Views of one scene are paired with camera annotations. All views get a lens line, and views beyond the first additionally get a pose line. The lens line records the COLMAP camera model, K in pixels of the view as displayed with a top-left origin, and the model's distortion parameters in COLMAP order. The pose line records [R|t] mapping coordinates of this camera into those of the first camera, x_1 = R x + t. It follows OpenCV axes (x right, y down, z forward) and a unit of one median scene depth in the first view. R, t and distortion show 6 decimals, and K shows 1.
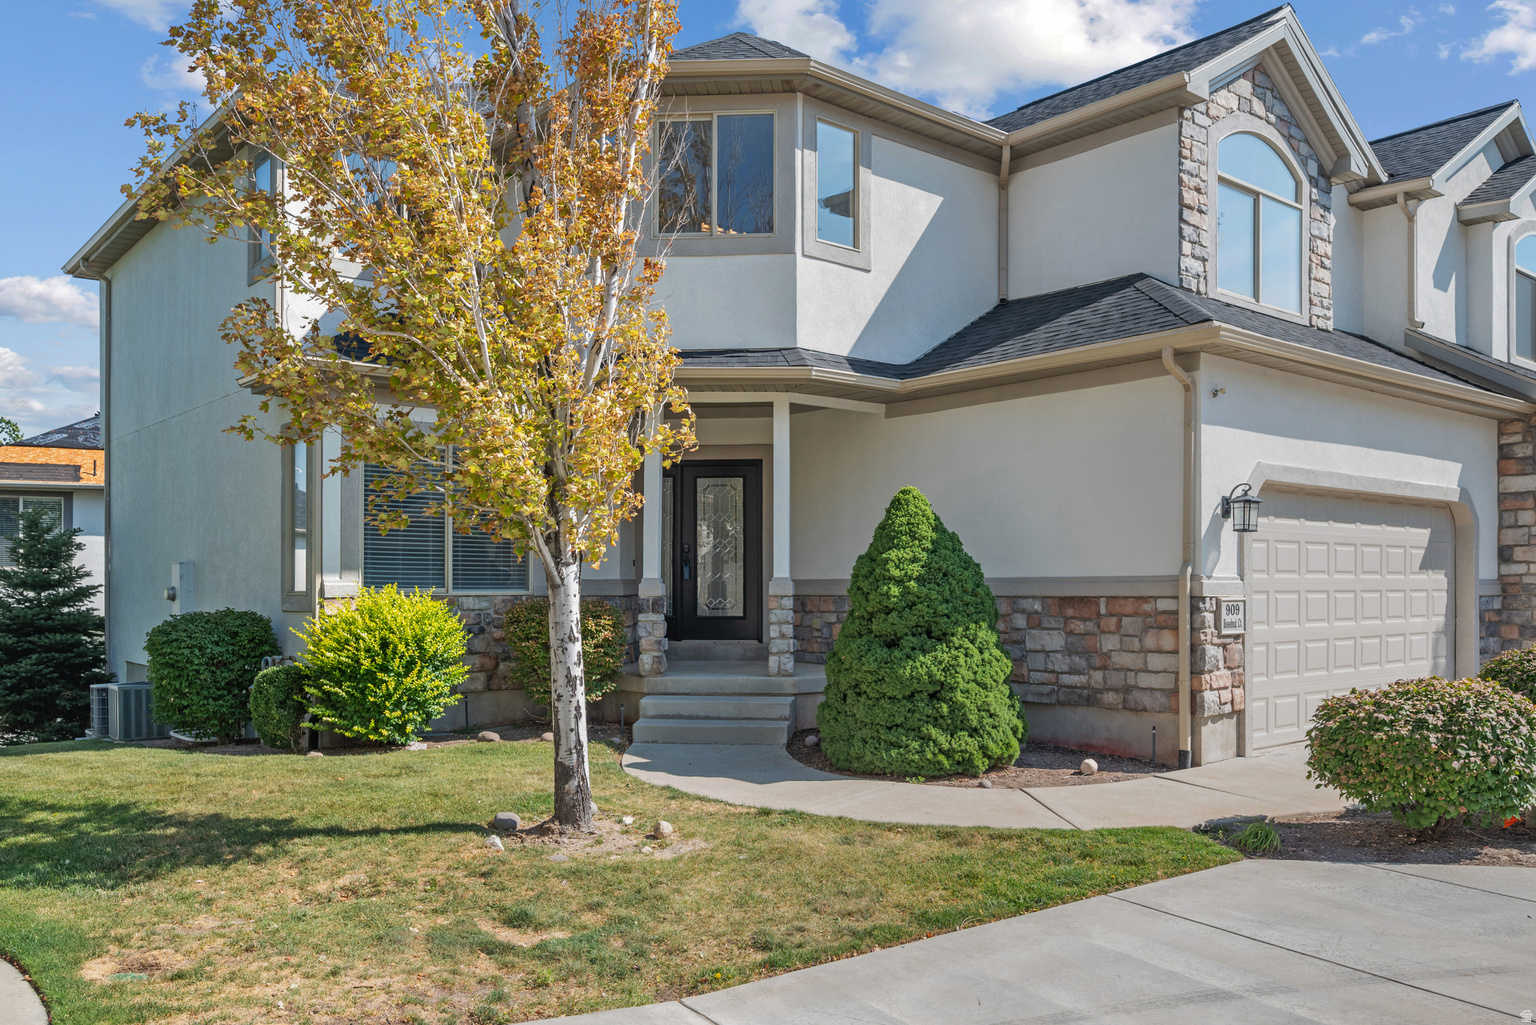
lens RADIAL K [[1192.6, 0, 768.1], [0, 1192.6, 514.8], [0, 0, 1]] dist [0.010243, 0.003619]
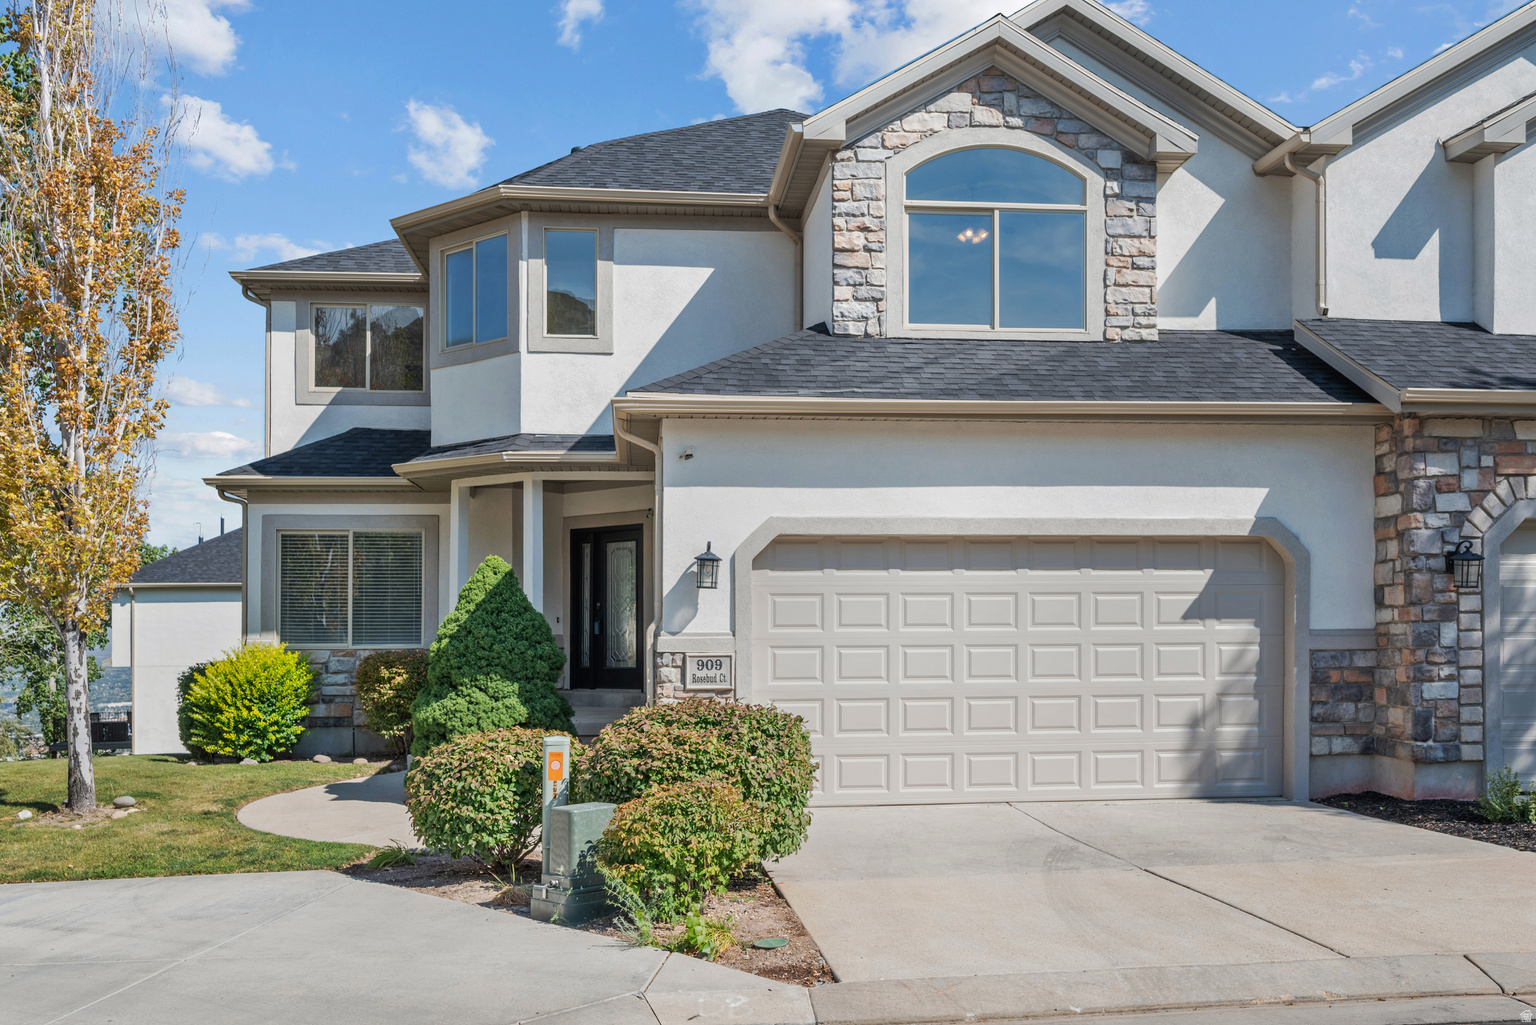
lens RADIAL K [[1320.8, 0, 774.4], [0, 1320.8, 546.3], [0, 0, 1]] dist [0.003522, 0.006145]
pose [[0.832796, -0.042048, -0.551980, 0.881504], [0.039042, 0.999089, -0.017203, -0.000624], [0.552201, -0.007224, 0.833680, 0.069426]]
